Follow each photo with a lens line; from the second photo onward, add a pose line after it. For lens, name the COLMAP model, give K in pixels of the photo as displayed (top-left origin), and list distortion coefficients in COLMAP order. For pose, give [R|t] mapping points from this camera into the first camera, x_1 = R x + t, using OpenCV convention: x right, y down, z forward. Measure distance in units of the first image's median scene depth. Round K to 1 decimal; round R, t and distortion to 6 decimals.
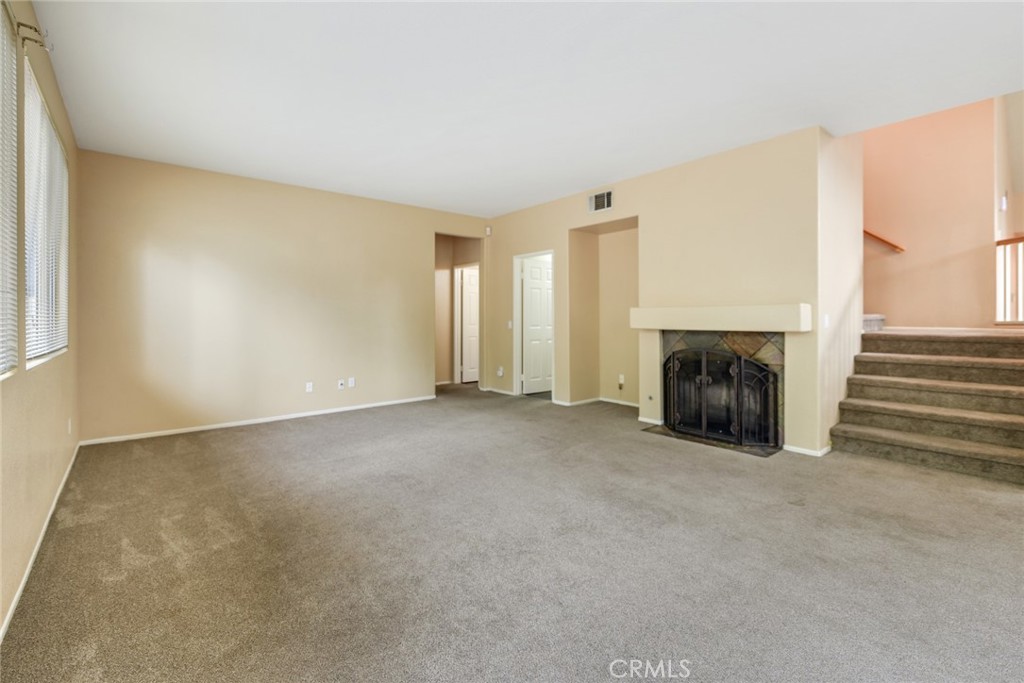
lens RADIAL K [[443.9, 0, 508.7], [0, 443.9, 332.2], [0, 0, 1]] dist [0.000092, -0.000326]
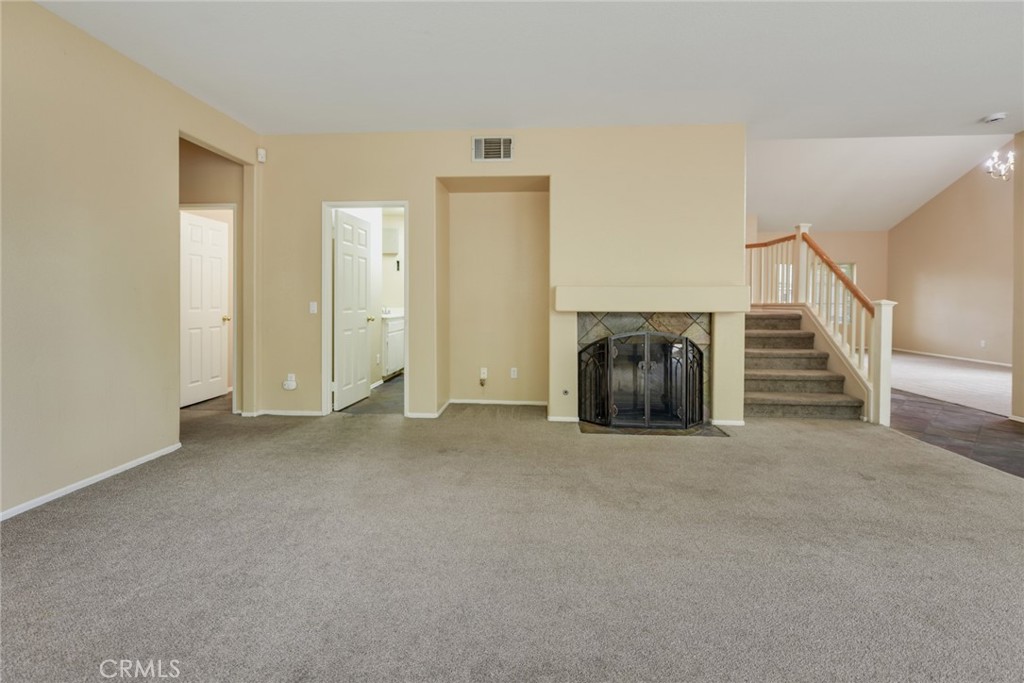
lens RADIAL K [[444.8, 0, 510.5], [0, 444.8, 310.2], [0, 0, 1]] dist [-0.000485, -0.000525]
pose [[0.695970, -0.006252, 0.718043, -0.377220], [0.015842, 0.999852, -0.006649, -0.005549], [-0.717896, 0.016002, 0.695967, 0.495125]]
